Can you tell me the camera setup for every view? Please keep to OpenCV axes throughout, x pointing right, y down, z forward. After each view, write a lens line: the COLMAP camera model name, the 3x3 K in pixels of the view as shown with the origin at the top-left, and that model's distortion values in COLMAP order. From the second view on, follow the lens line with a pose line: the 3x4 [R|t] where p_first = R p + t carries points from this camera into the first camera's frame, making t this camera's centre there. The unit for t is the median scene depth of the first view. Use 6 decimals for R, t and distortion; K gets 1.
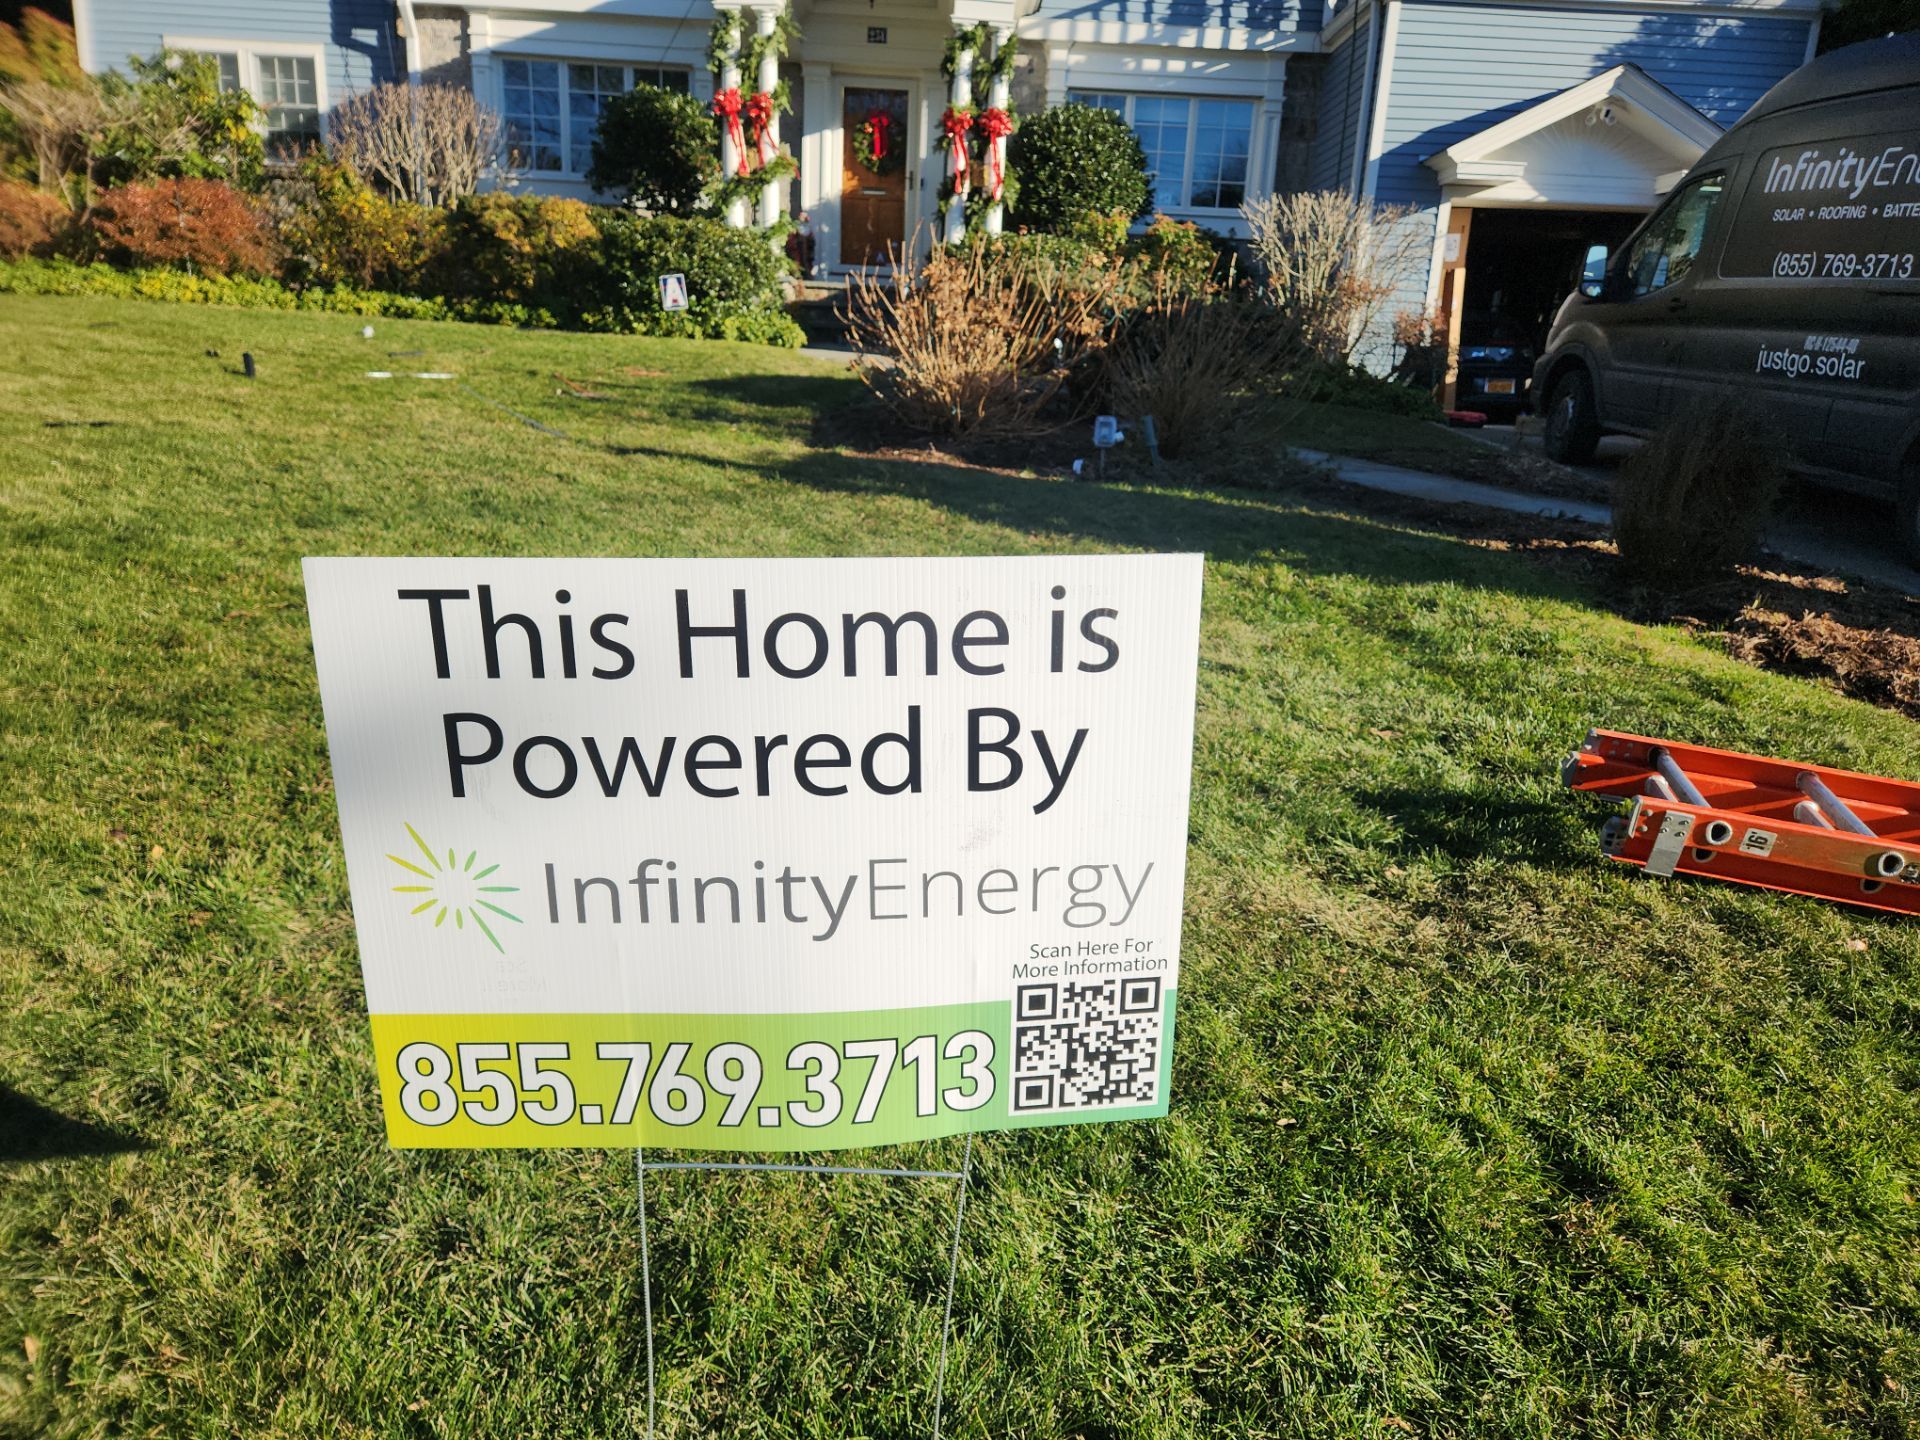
lens RADIAL K [[1303.3, 0, 961.2], [0, 1303.3, 760.9], [0, 0, 1]] dist [0.071080, -0.063826]
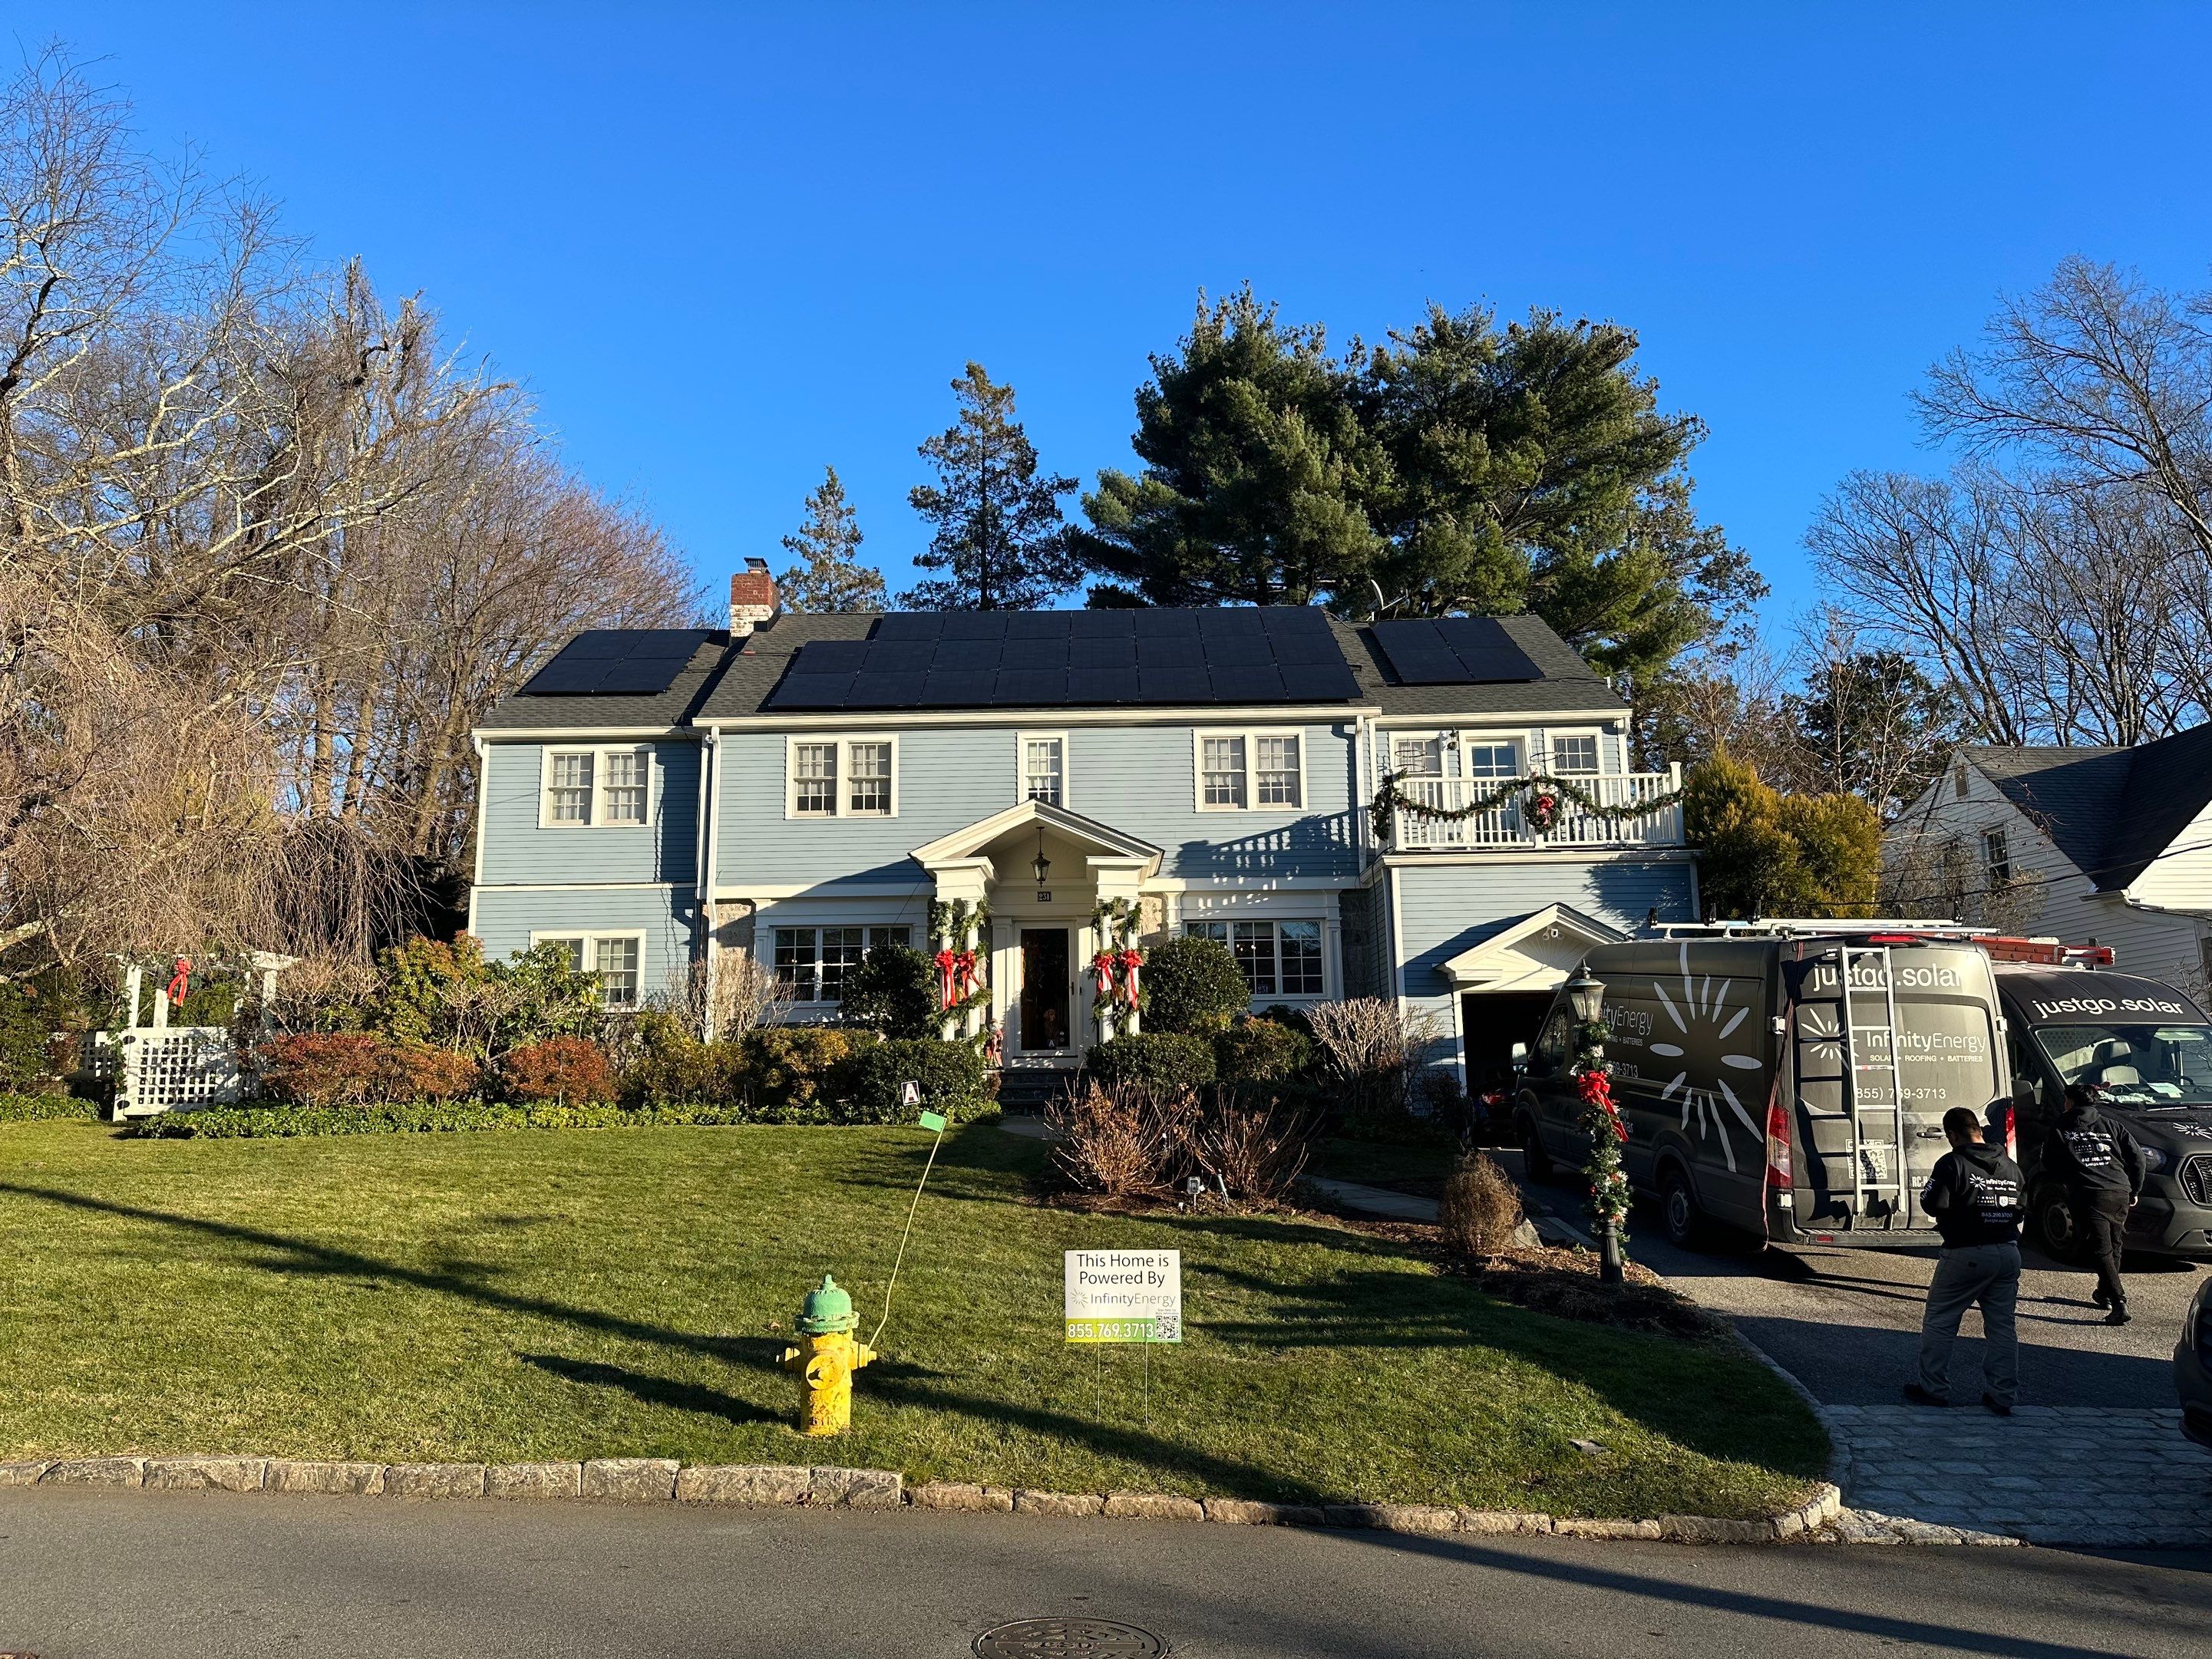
lens RADIAL K [[1581.8, 0, 1102.5], [0, 1581.8, 799.8], [0, 0, 1]] dist [0.114460, -0.000934]
pose [[0.998029, -0.062545, -0.005135, 0.015387], [0.053833, 0.895310, -0.442179, 0.119854], [0.032253, 0.441031, 0.896912, -0.616860]]
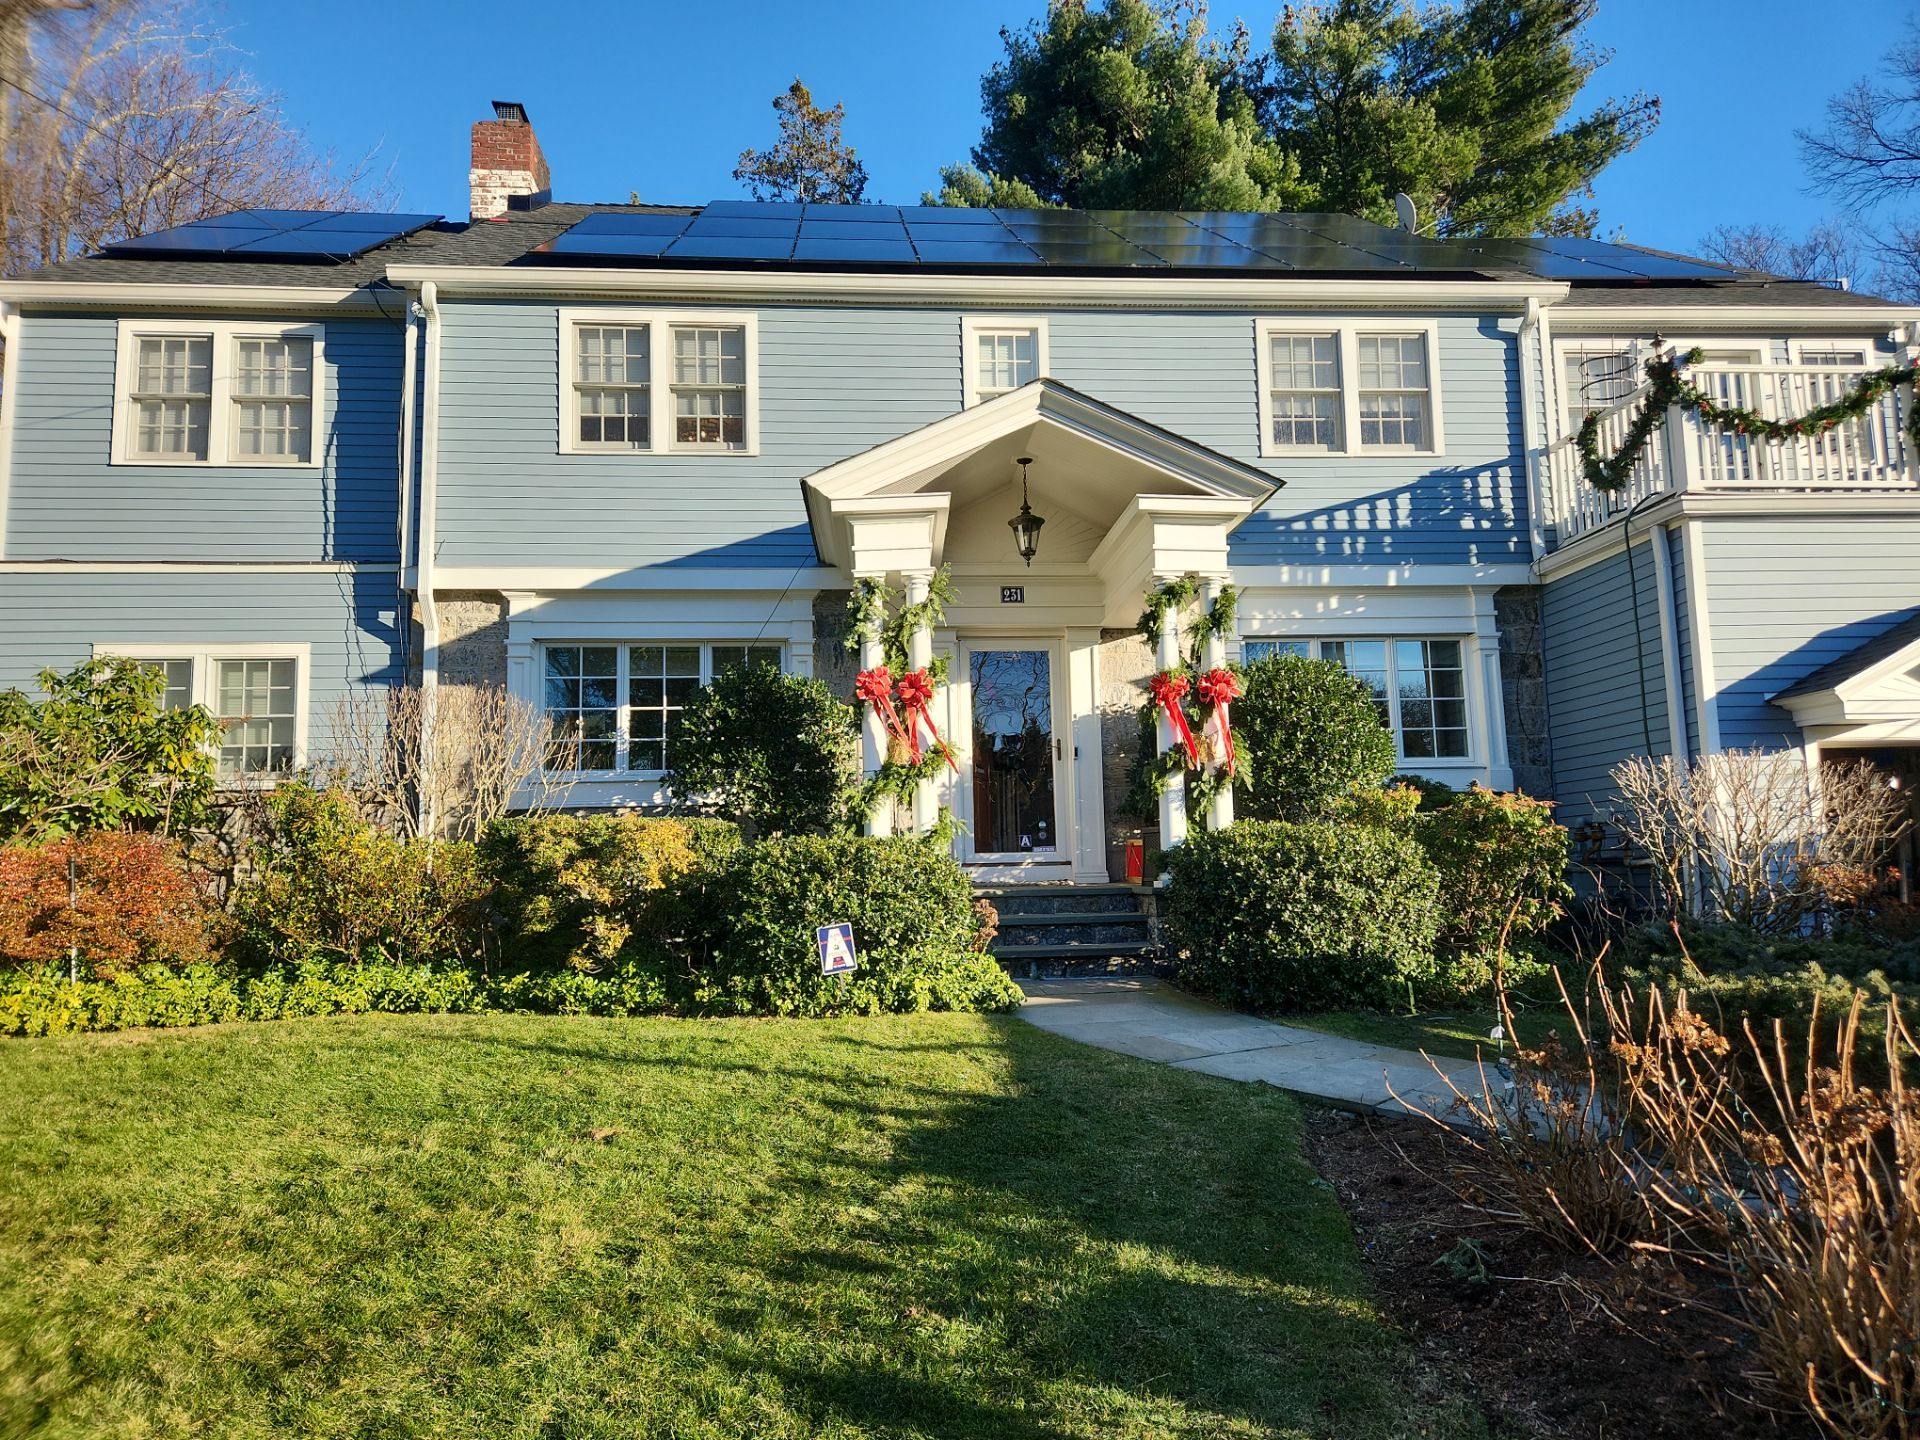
lens RADIAL K [[1309.0, 0, 960.0], [0, 1309.0, 720.0], [0, 0, 1]] dist [0.043970, -0.006330]
pose [[0.994870, -0.060565, 0.081034, -0.186783], [0.086919, 0.921577, -0.378340, -0.190145], [-0.051765, 0.383442, 0.922113, 0.314359]]
